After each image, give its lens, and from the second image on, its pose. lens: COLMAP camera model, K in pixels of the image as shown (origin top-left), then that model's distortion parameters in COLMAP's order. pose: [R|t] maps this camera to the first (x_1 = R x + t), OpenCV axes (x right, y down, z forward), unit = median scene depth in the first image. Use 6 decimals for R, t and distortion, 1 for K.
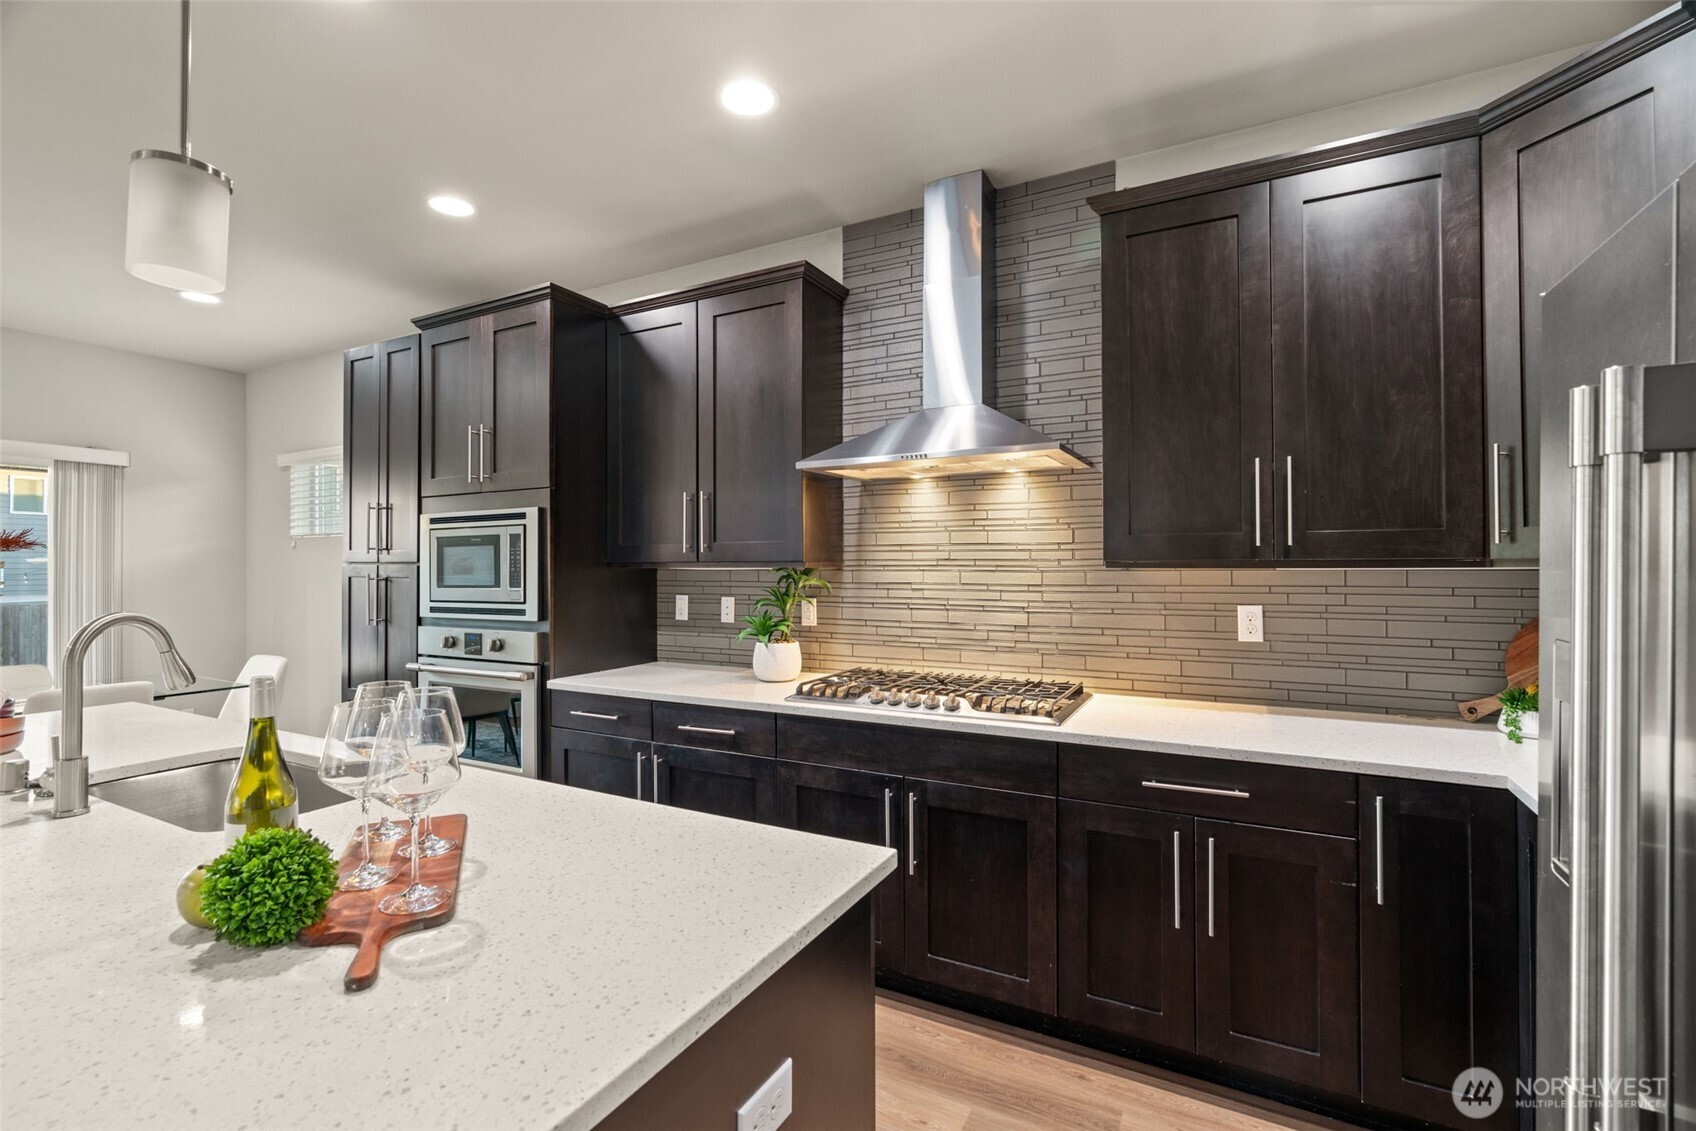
lens RADIAL K [[754.4, 0, 846.6], [0, 754.4, 562.7], [0, 0, 1]] dist [-0.008813, 0.001648]
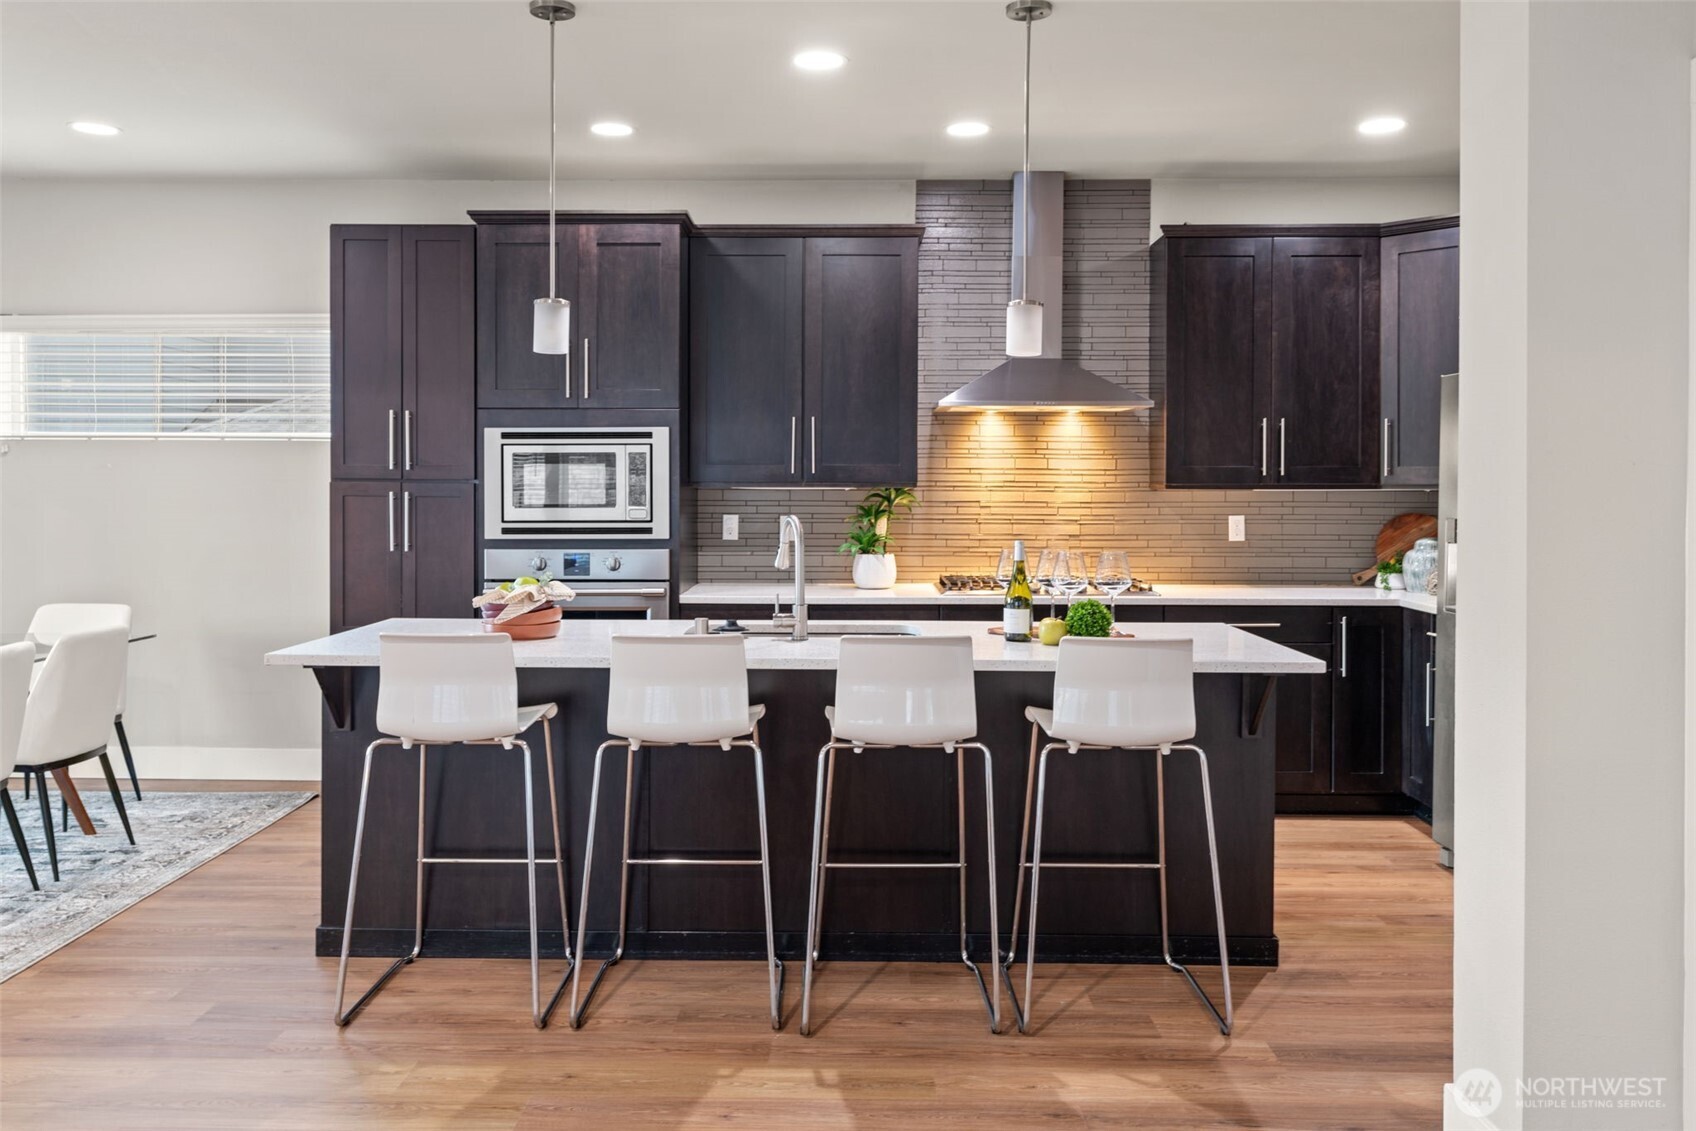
lens RADIAL K [[1355.7, 0, 831.5], [0, 1355.7, 508.6], [0, 0, 1]] dist [0.001439, 0.002905]
pose [[0.884055, -0.002764, 0.467375, -1.120878], [-0.007197, 0.999783, 0.019526, -0.001030], [-0.467328, -0.020626, 0.883843, -0.762678]]
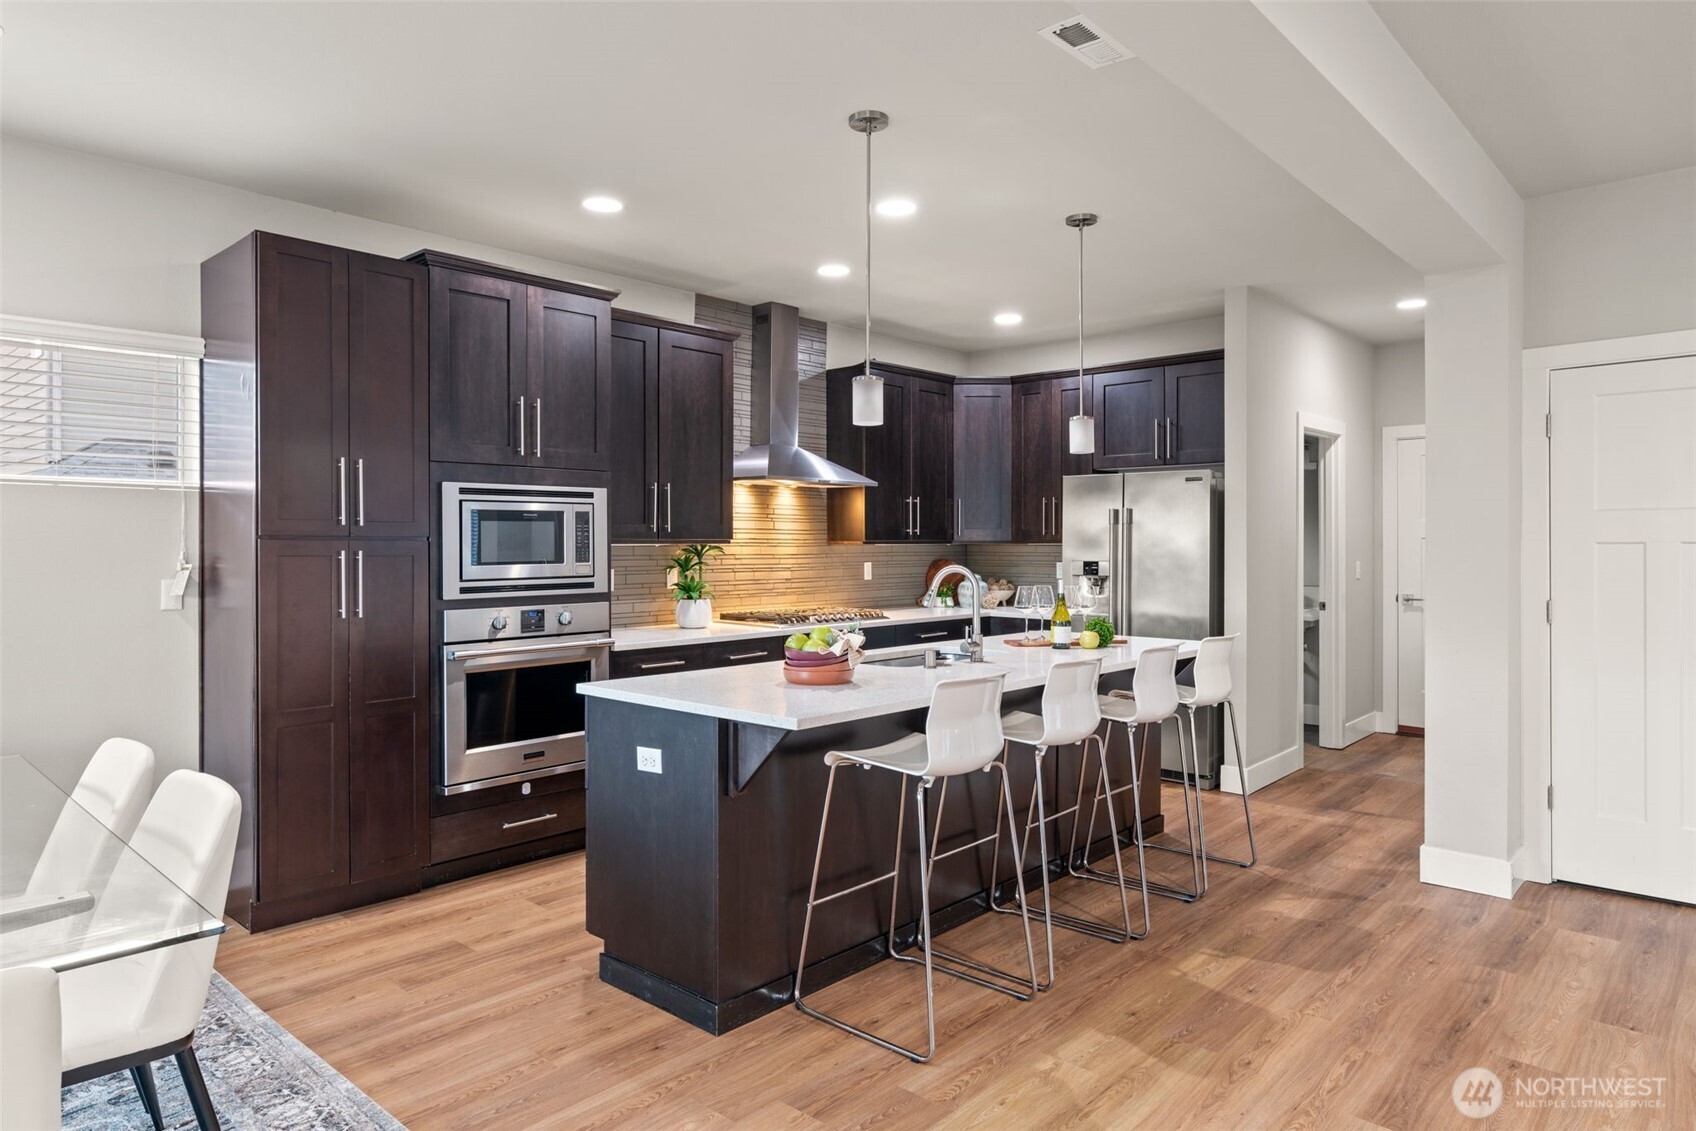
lens RADIAL K [[1026.2, 0, 844.4], [0, 1026.2, 550.9], [0, 0, 1]] dist [-0.001103, -0.000325]
pose [[0.242163, -0.004404, 0.970225, -1.857221], [-0.003363, 0.999980, 0.005378, 0.008524], [-0.970230, -0.004566, 0.242144, 0.310676]]
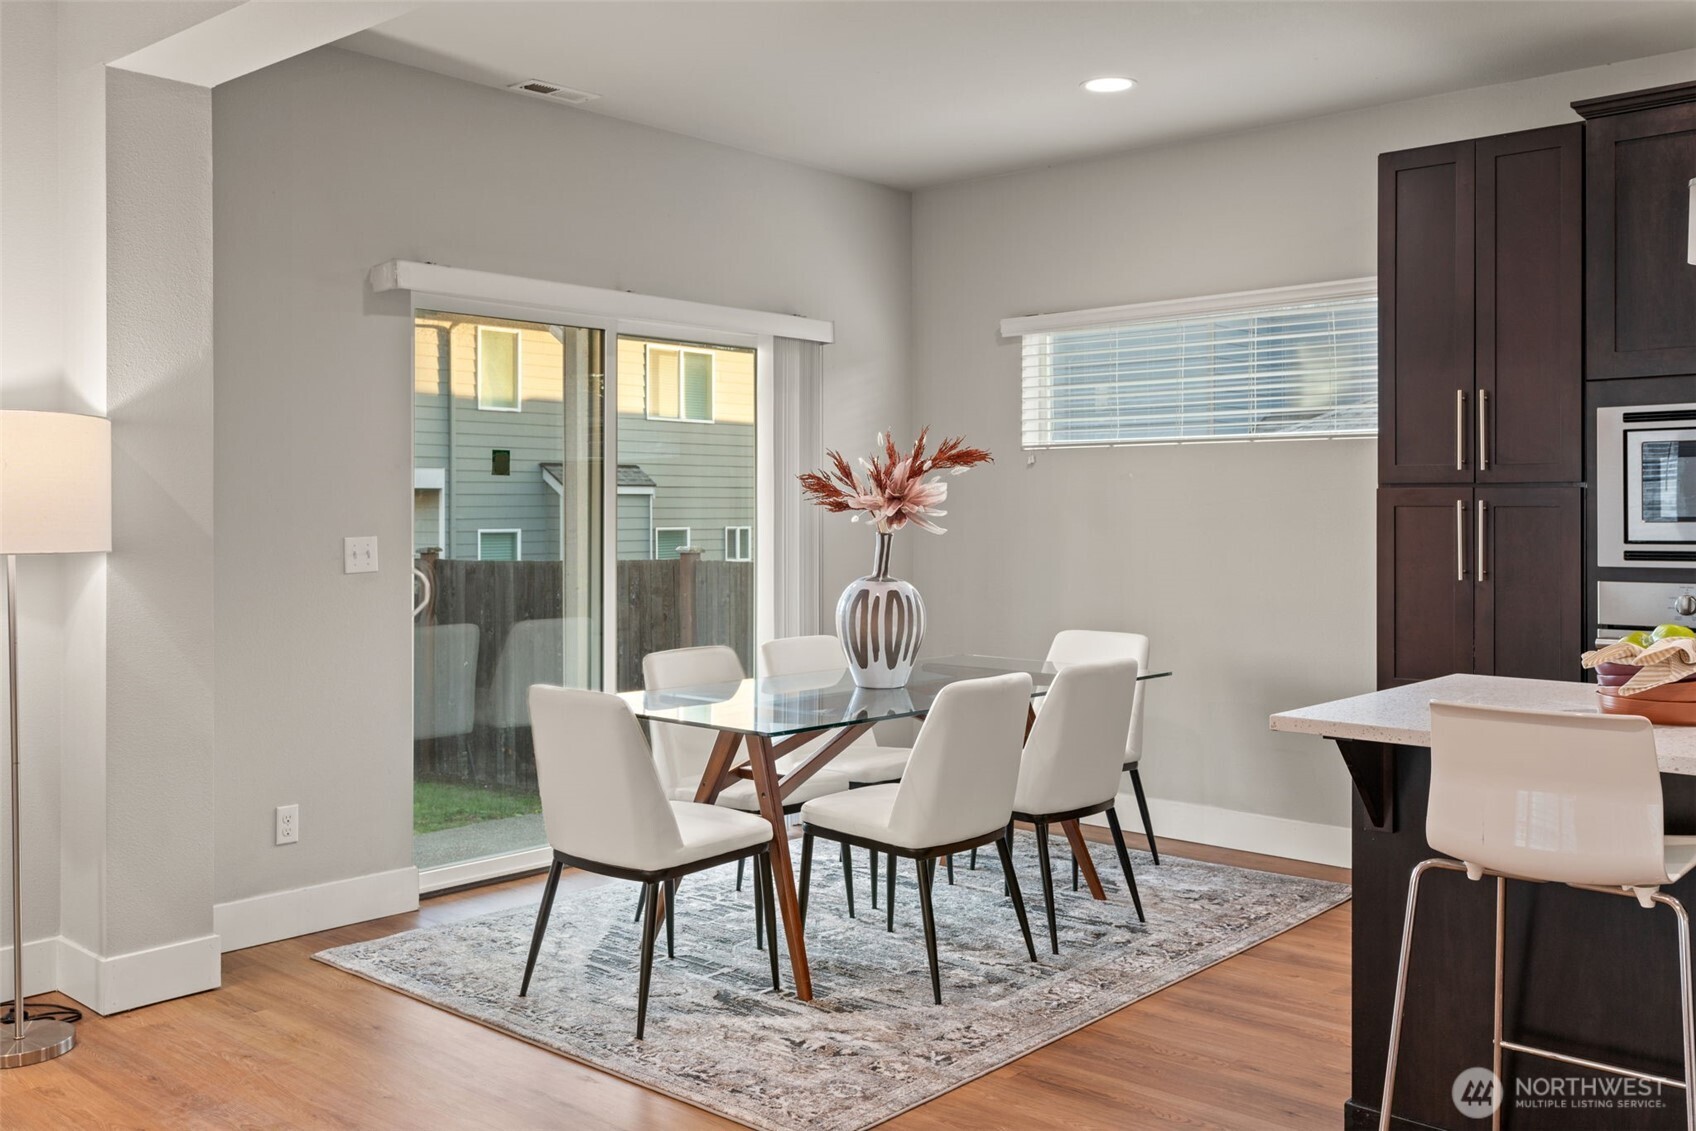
lens RADIAL K [[1503.9, 0, 825.8], [0, 1503.9, 509.2], [0, 0, 1]] dist [0.009811, -0.001460]
pose [[0.972935, 0.000497, -0.231080, -1.056218], [0.000521, 0.999990, 0.004344, 0.019272], [0.231080, -0.004347, 0.972925, -0.465967]]
